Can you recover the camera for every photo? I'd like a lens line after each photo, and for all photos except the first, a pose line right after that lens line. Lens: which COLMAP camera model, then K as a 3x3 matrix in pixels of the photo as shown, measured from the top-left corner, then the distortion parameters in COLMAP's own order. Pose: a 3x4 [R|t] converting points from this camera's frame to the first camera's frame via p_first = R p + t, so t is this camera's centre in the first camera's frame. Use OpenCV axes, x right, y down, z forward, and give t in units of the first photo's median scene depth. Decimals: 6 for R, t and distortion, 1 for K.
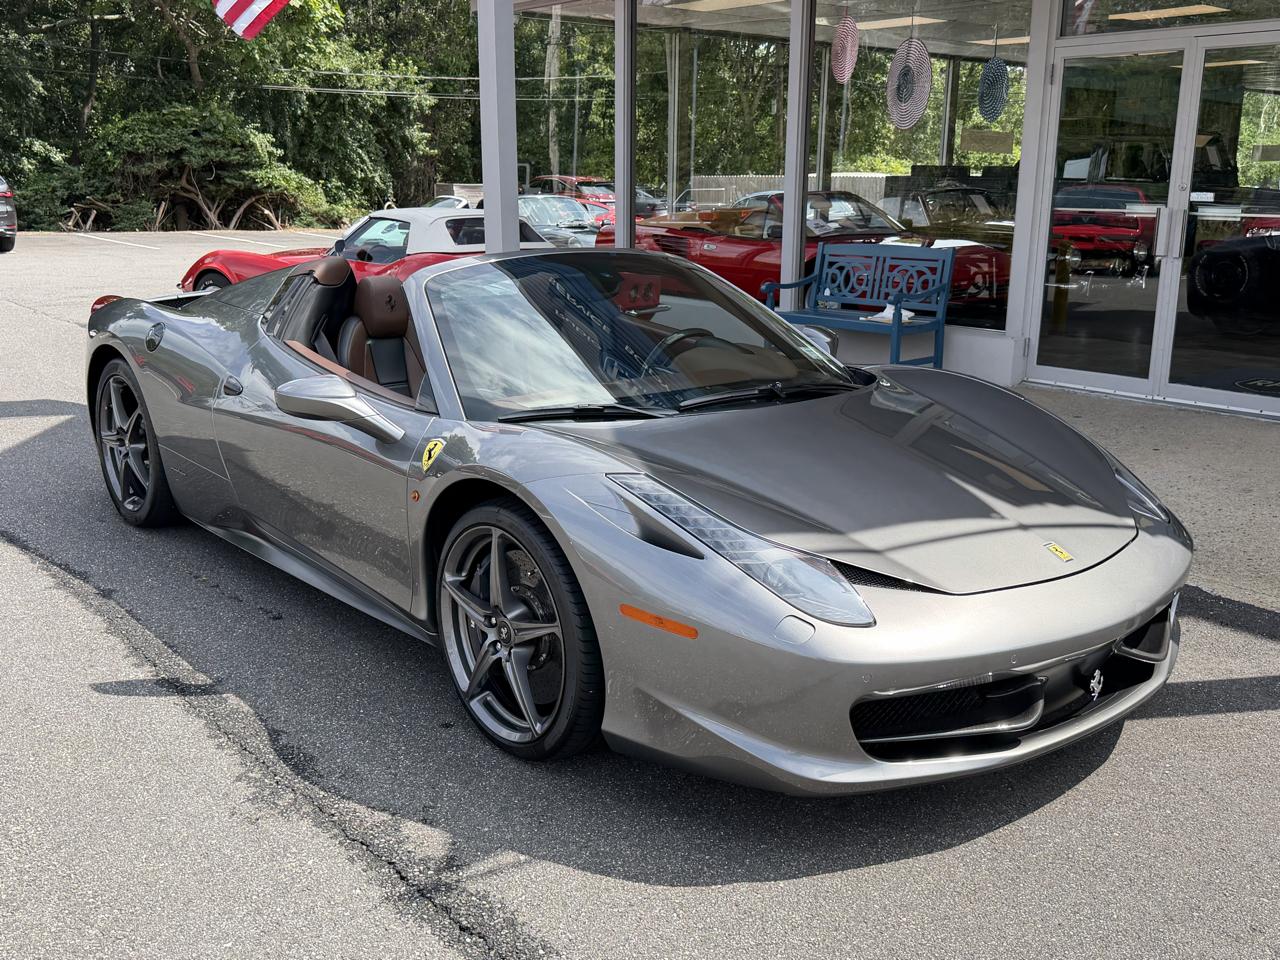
lens RADIAL K [[1216.5, 0, 640.0], [0, 1216.5, 480.0], [0, 0, 1]] dist [0.099494, -0.201131]
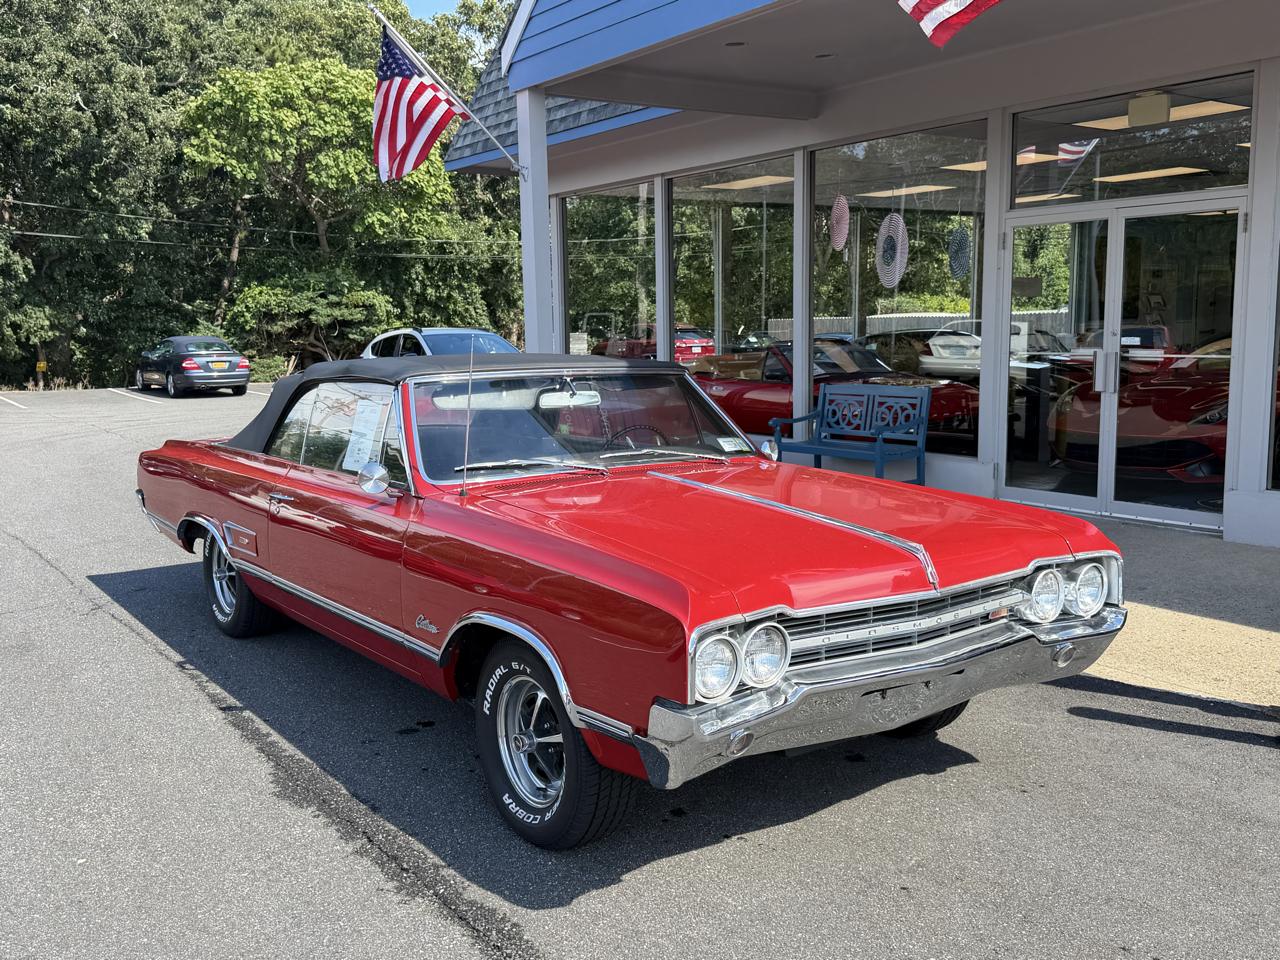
lens RADIAL K [[1163.3, 0, 636.0], [0, 1163.3, 478.2], [0, 0, 1]] dist [0.133313, -0.284911]
pose [[0.996188, -0.013816, -0.086135, 0.050656], [0.004386, 0.994062, -0.108723, 0.011370], [0.087126, 0.107930, 0.990333, -0.080519]]
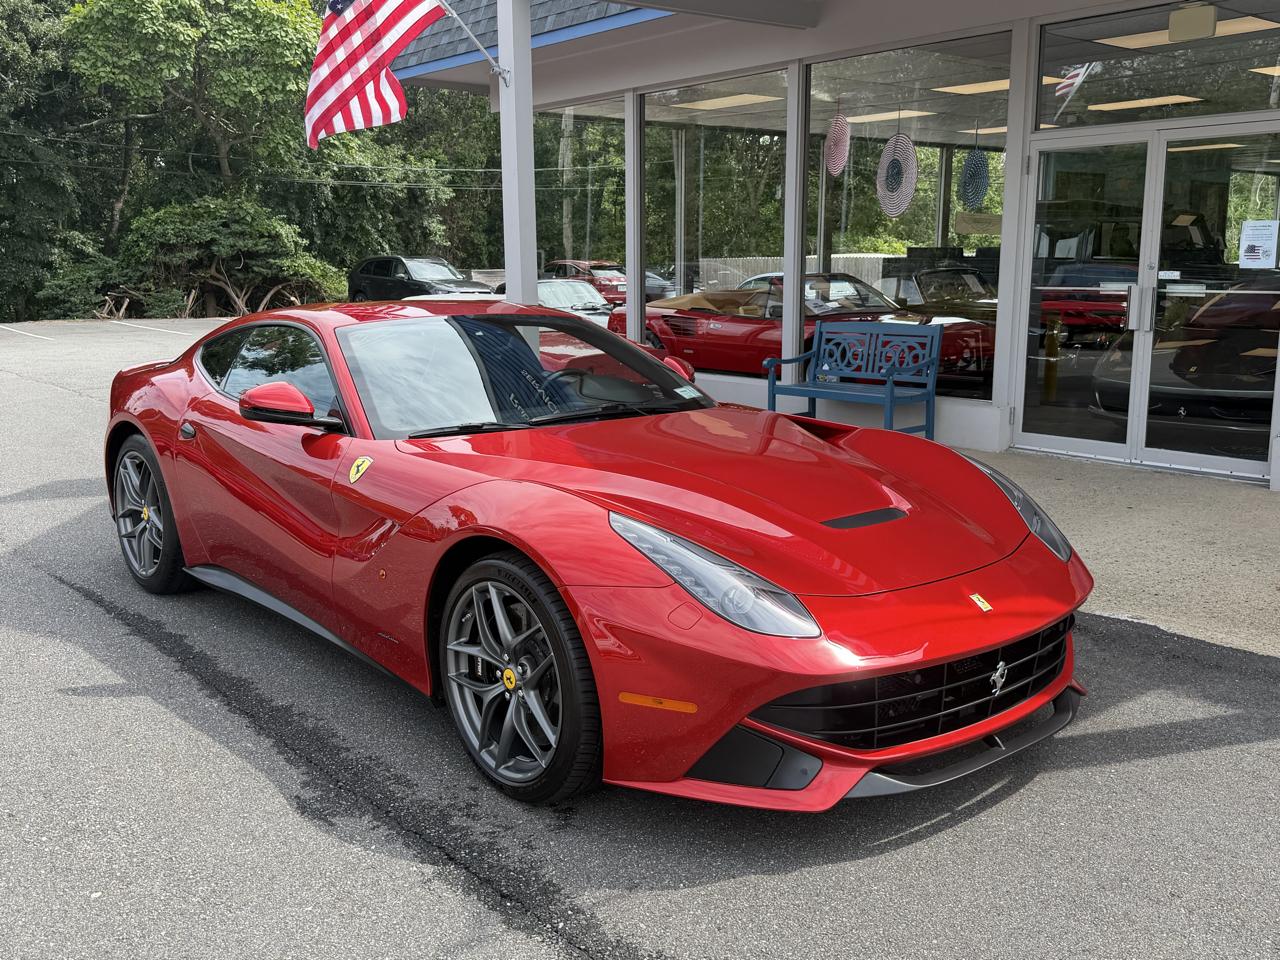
lens RADIAL K [[1201.4, 0, 632.6], [0, 1201.4, 481.2], [0, 0, 1]] dist [0.112180, -0.212886]
pose [[0.999811, -0.010076, -0.016604, 0.000890], [0.009042, 0.998082, -0.061246, 0.007198], [0.017189, 0.061084, 0.997985, -0.038979]]
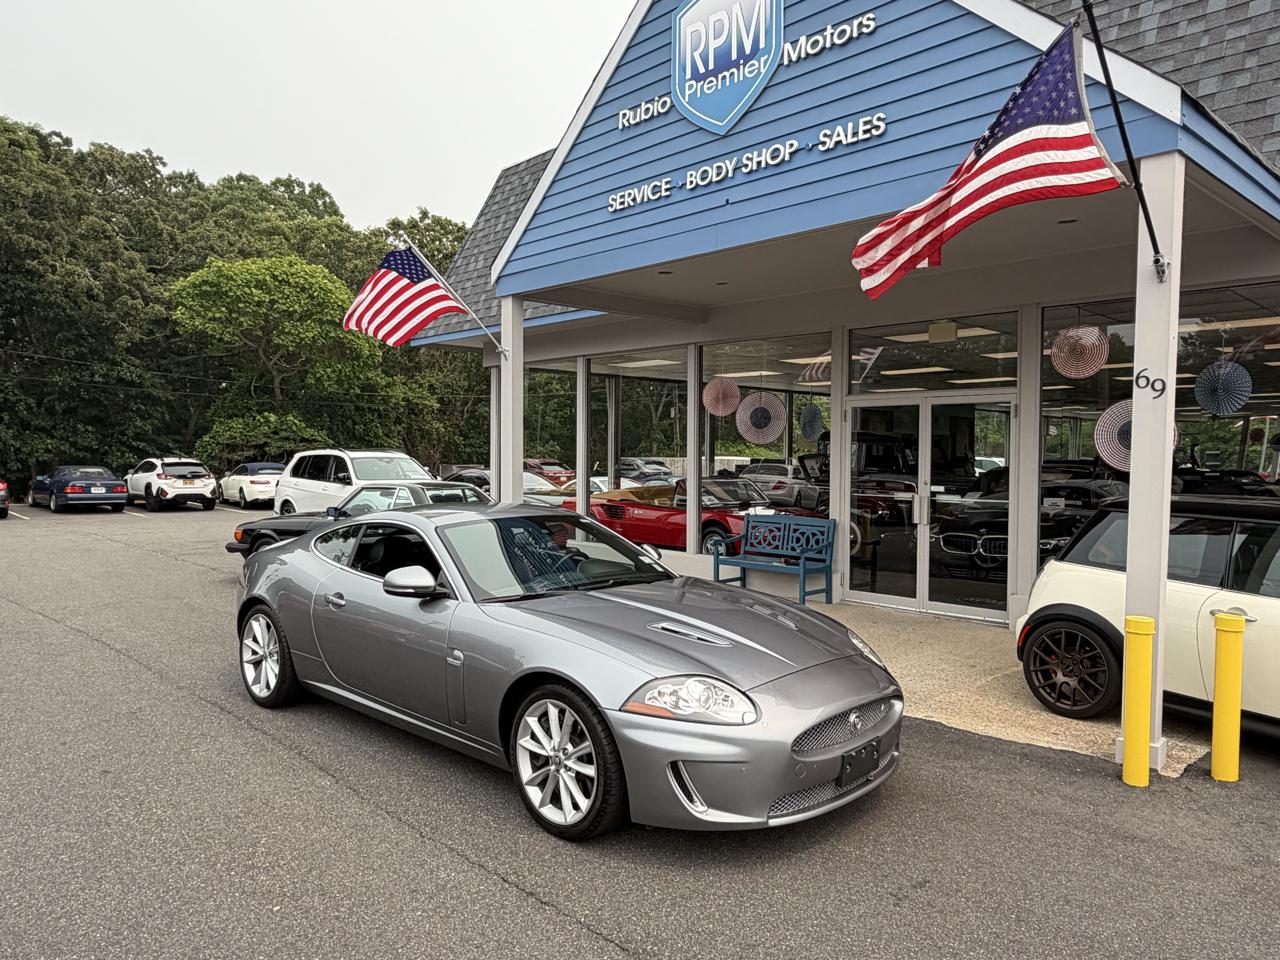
lens RADIAL K [[888.8, 0, 633.7], [0, 888.8, 475.7], [0, 0, 1]] dist [-0.005106, 0.007487]
pose [[0.998054, -0.001920, 0.062326, -0.017657], [0.015513, 0.975748, -0.218348, 0.005669], [-0.060395, 0.218889, 0.973879, -0.090815]]
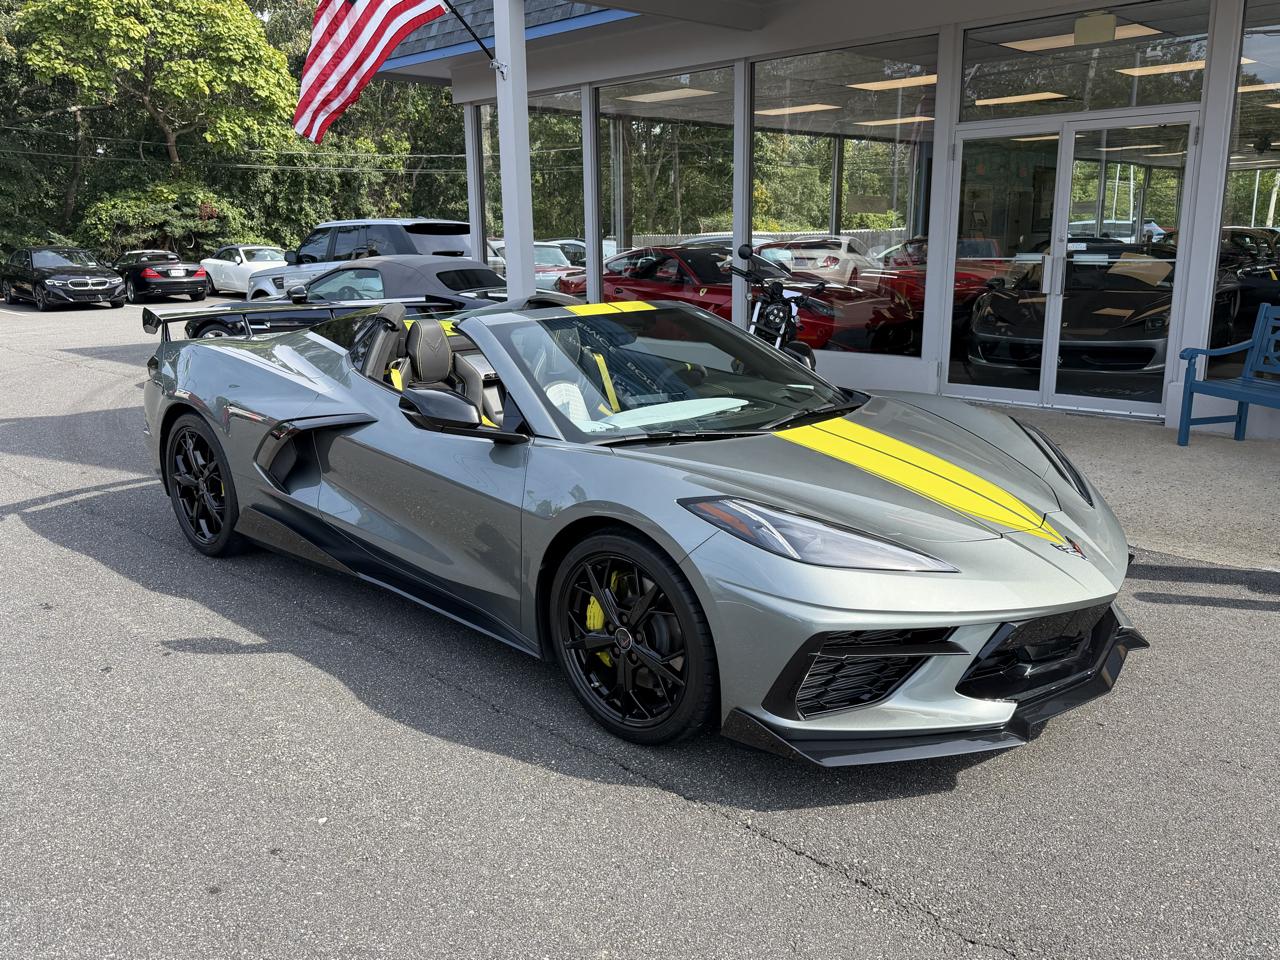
lens RADIAL K [[1044.7, 0, 639.7], [0, 1044.7, 484.6], [0, 0, 1]] dist [0.062286, -0.090479]
pose [[0.996233, -0.038509, 0.077692, -0.053880], [0.039300, 0.999190, -0.008685, 0.004870], [-0.077294, 0.011705, 0.996940, -0.030988]]
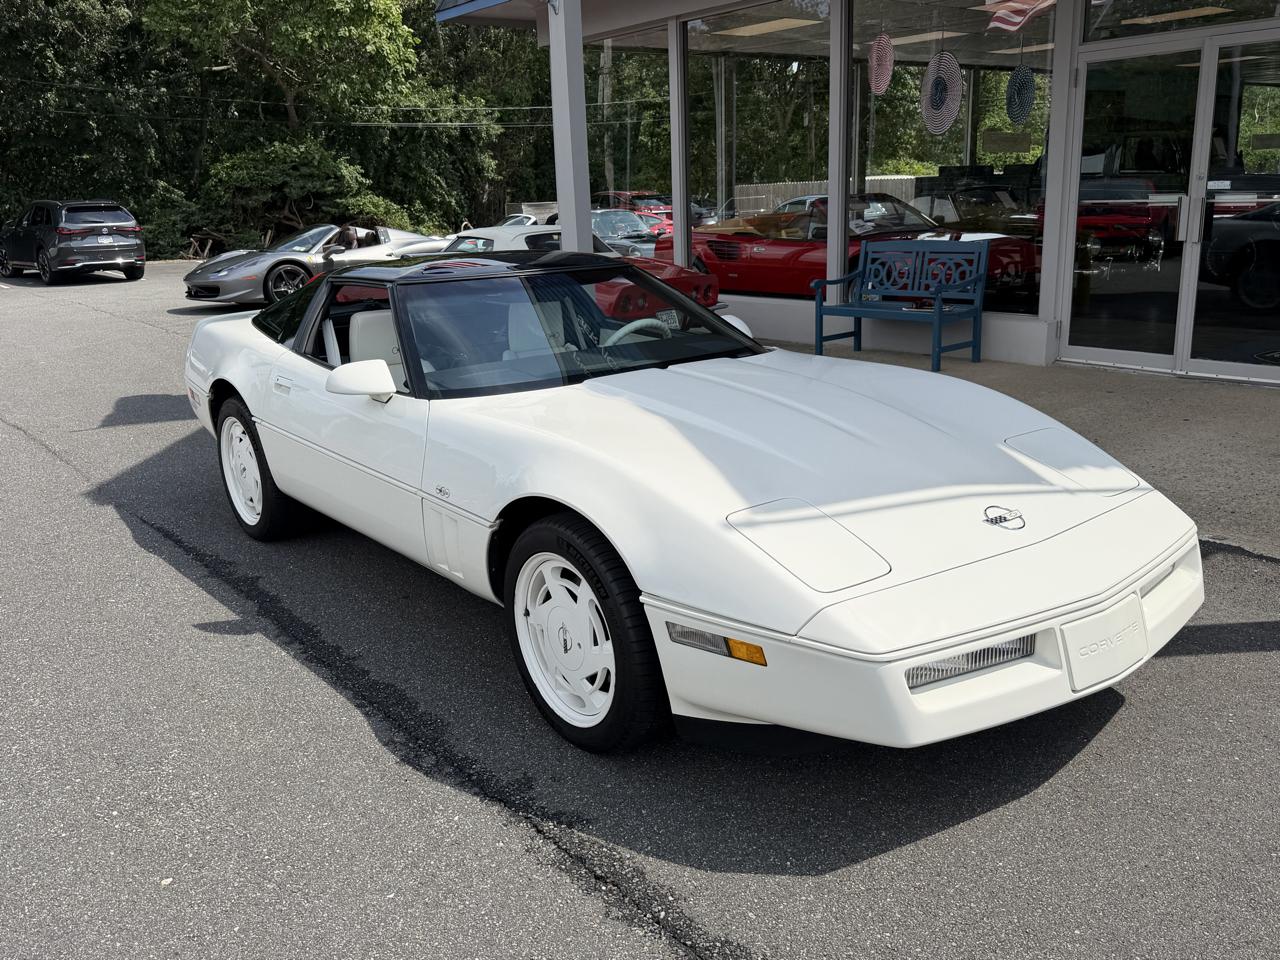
lens RADIAL K [[1083.8, 0, 640.0], [0, 1083.8, 485.3], [0, 0, 1]] dist [0.075777, -0.142815]
pose [[0.998299, -0.031495, -0.049068, -0.009136], [0.032576, 0.999240, 0.021387, -0.001772], [0.048357, -0.022949, 0.998566, 0.004992]]
